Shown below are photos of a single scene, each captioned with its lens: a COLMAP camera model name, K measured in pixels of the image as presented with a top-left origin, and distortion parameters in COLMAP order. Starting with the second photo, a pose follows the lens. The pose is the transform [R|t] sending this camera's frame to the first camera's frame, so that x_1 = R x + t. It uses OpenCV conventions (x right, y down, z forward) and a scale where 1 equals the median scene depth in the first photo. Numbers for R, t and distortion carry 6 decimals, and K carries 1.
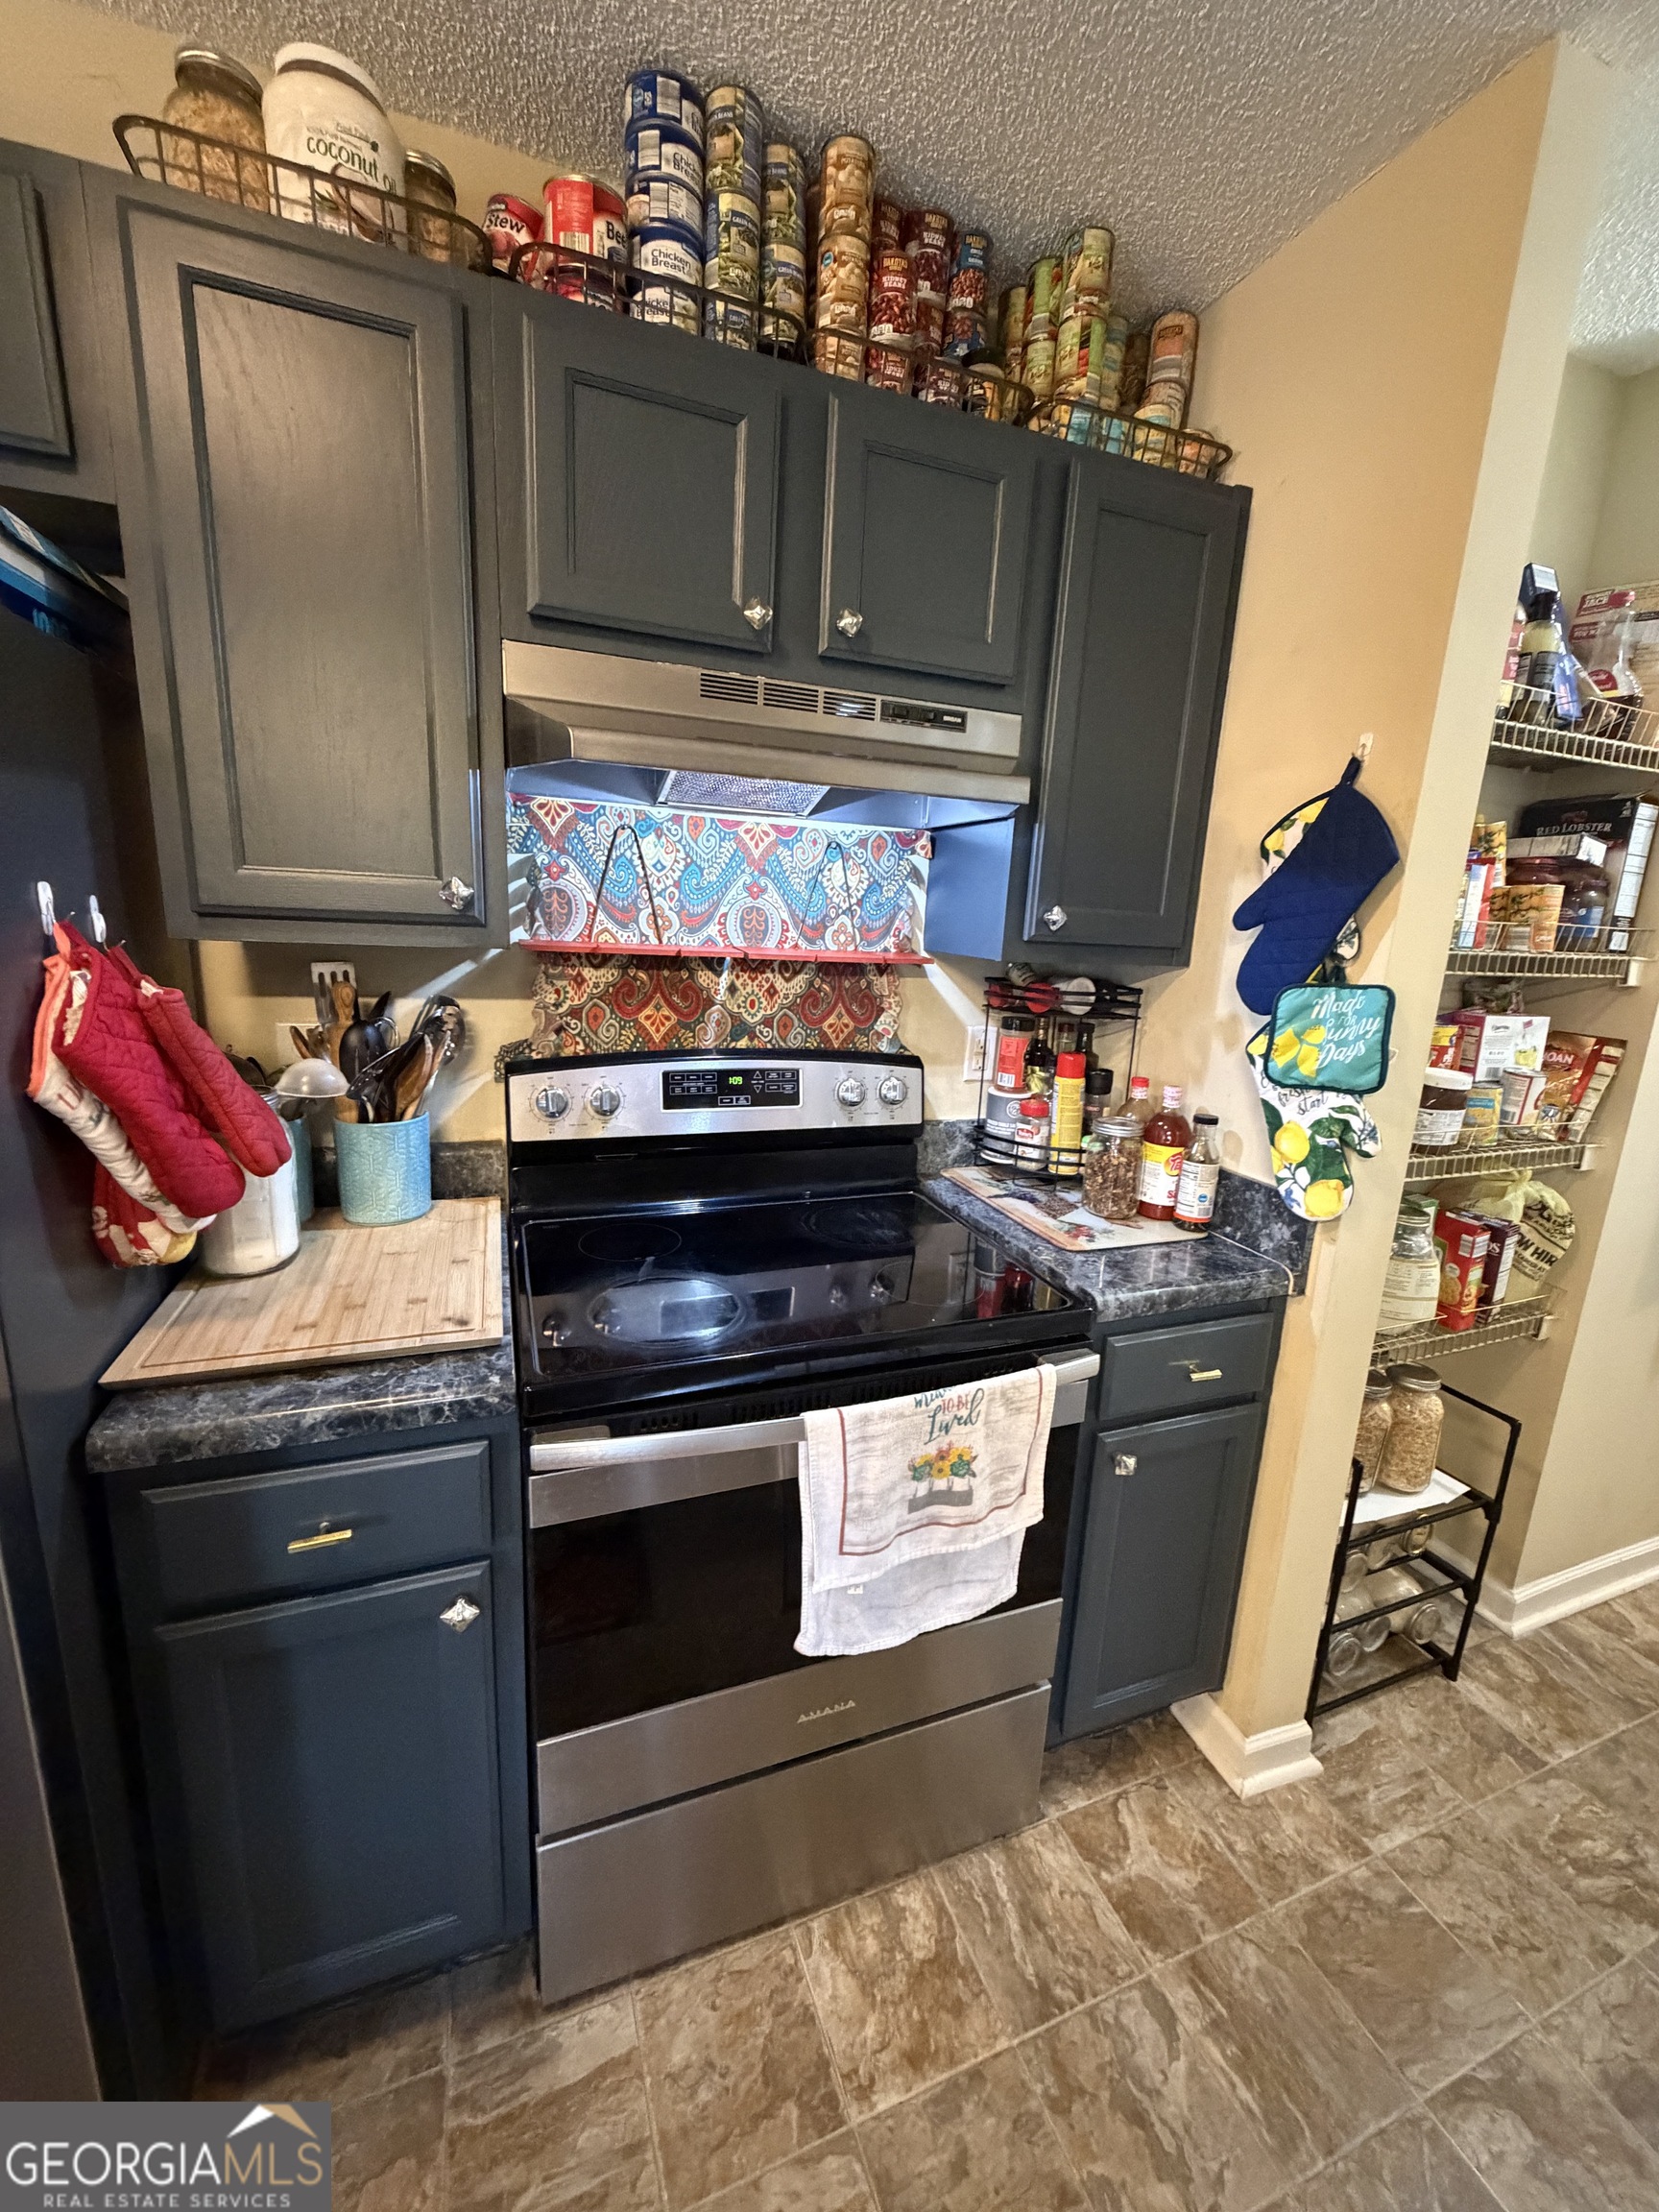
lens RADIAL K [[879.2, 0, 830.0], [0, 879.2, 1103.0], [0, 0, 1]] dist [-0.000624, 0.000100]
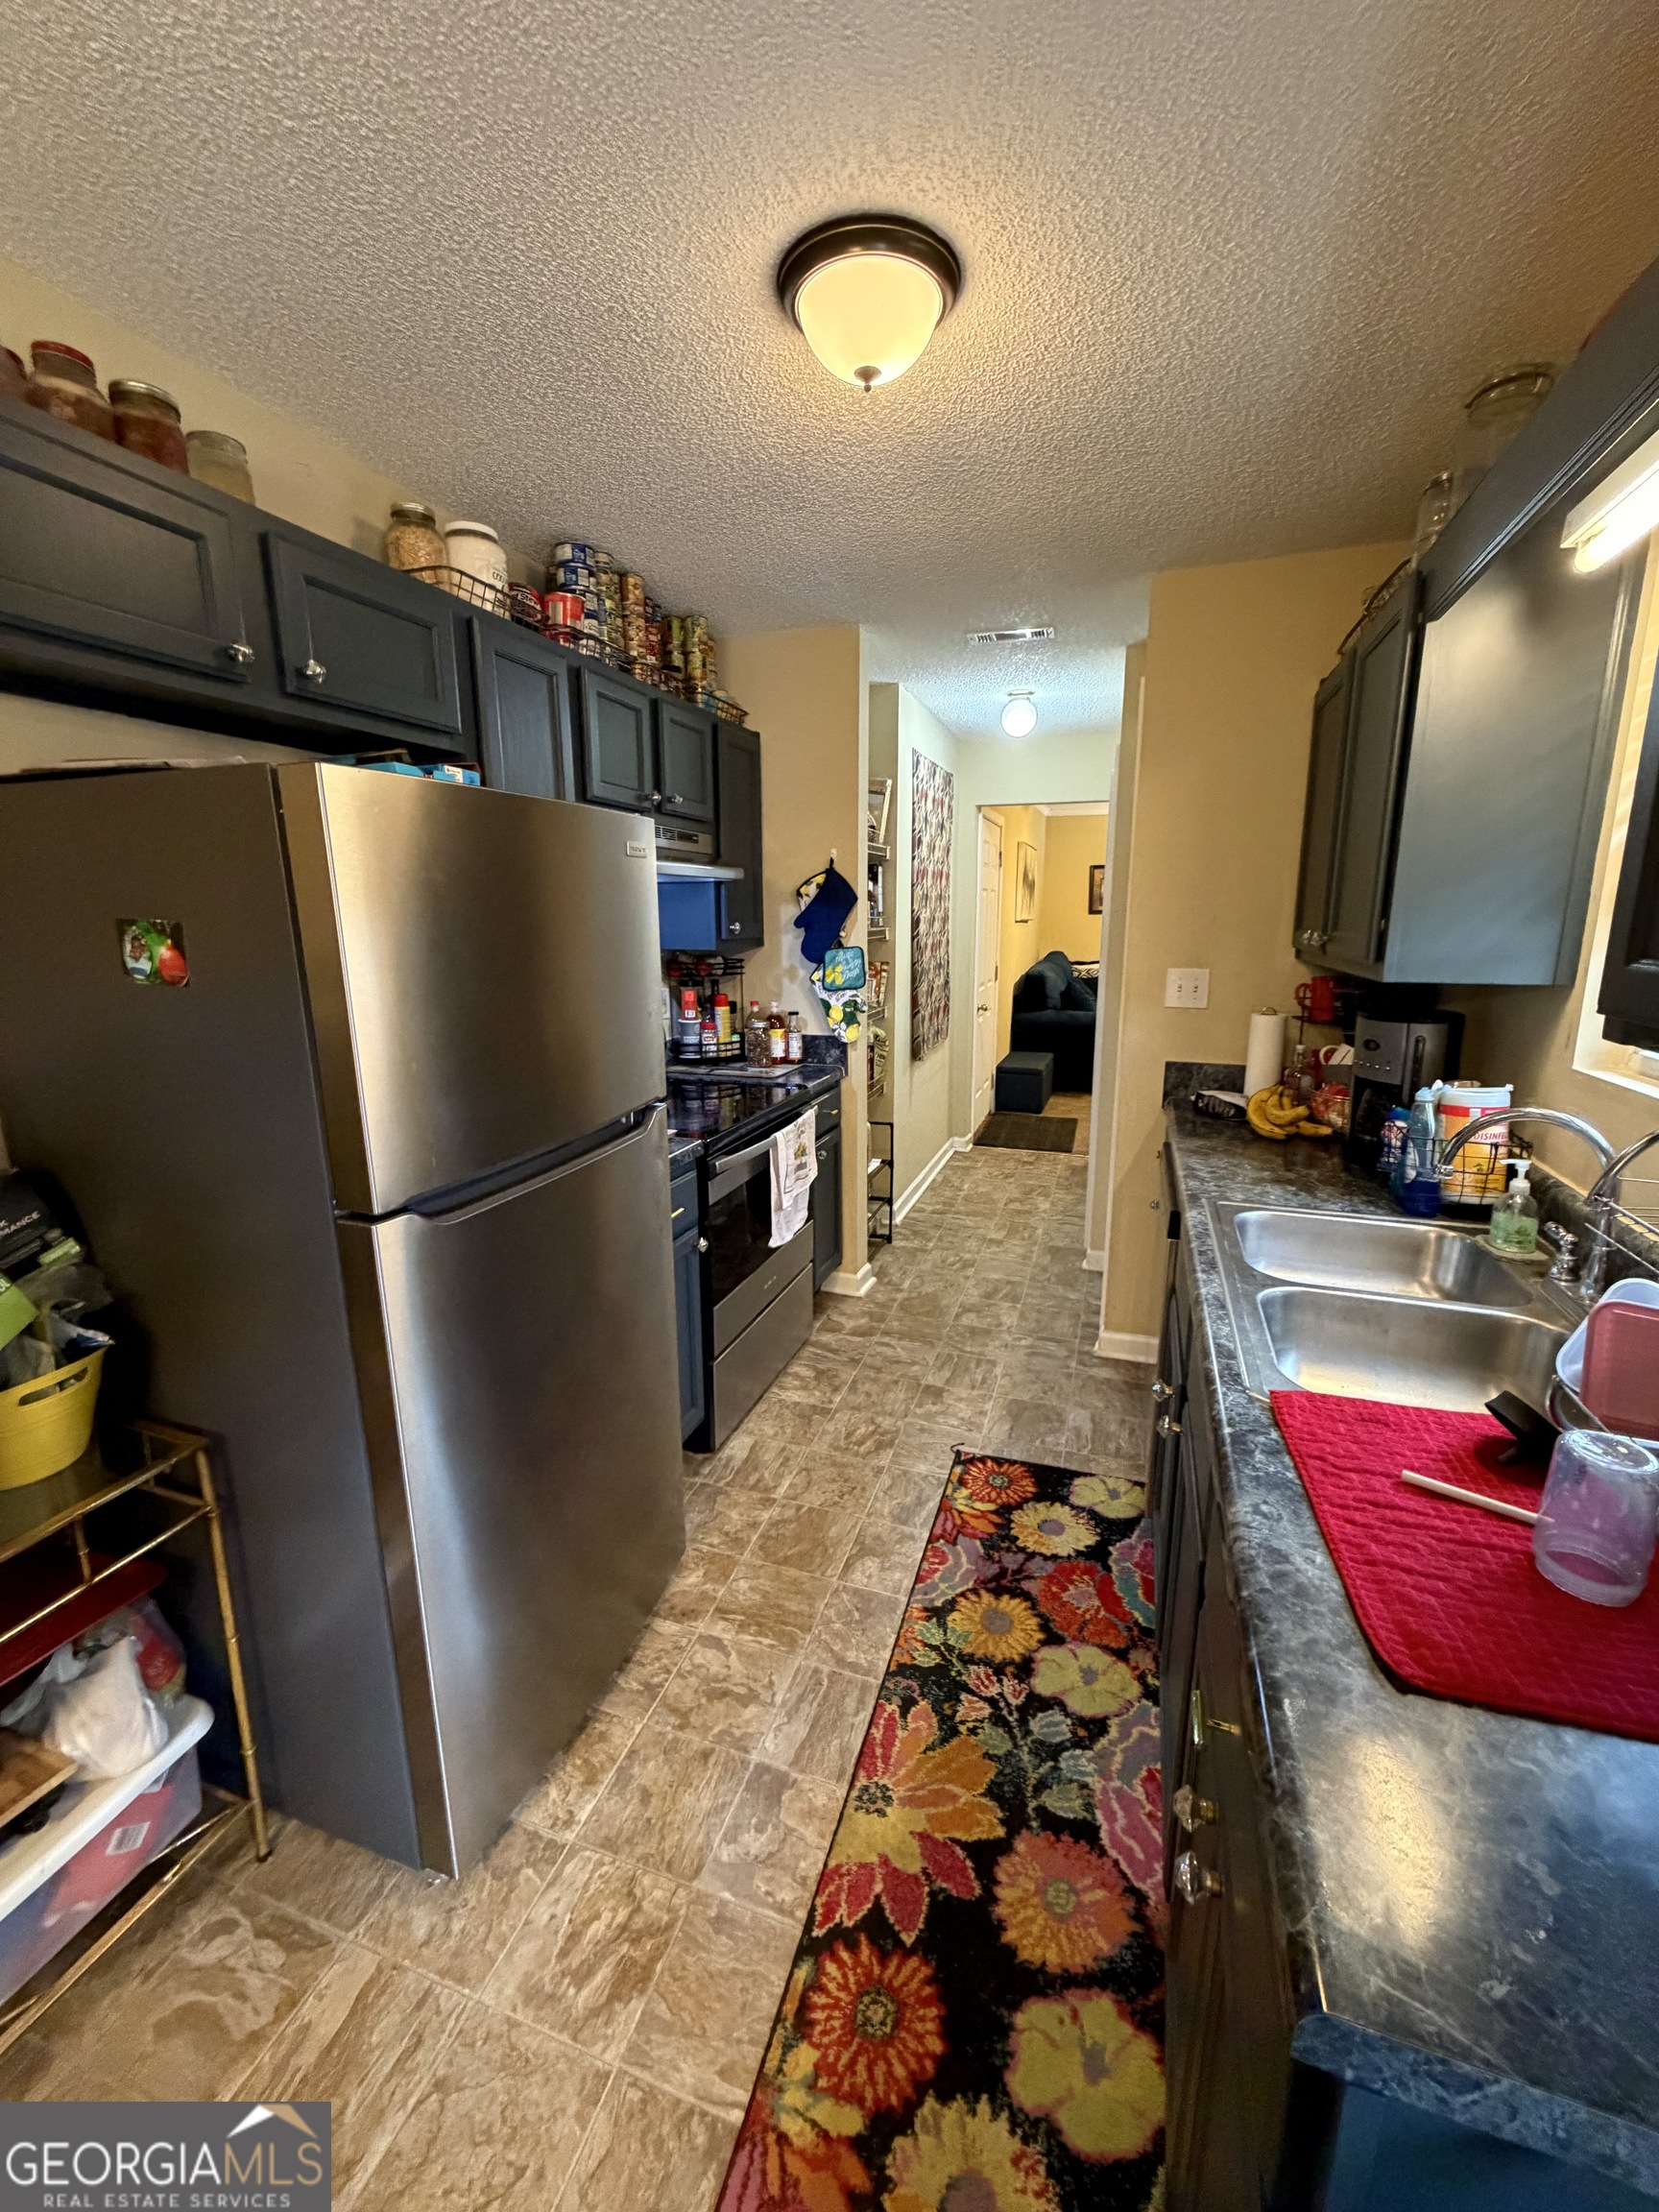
lens RADIAL K [[858.8, 0, 858.6], [0, 858.8, 1098.2], [0, 0, 1]] dist [0.000246, 0.000024]
pose [[0.629467, -0.210432, 0.747990, -1.221684], [0.196009, 0.974502, 0.109207, 0.024858], [-0.751899, 0.077870, 0.654664, -0.570945]]
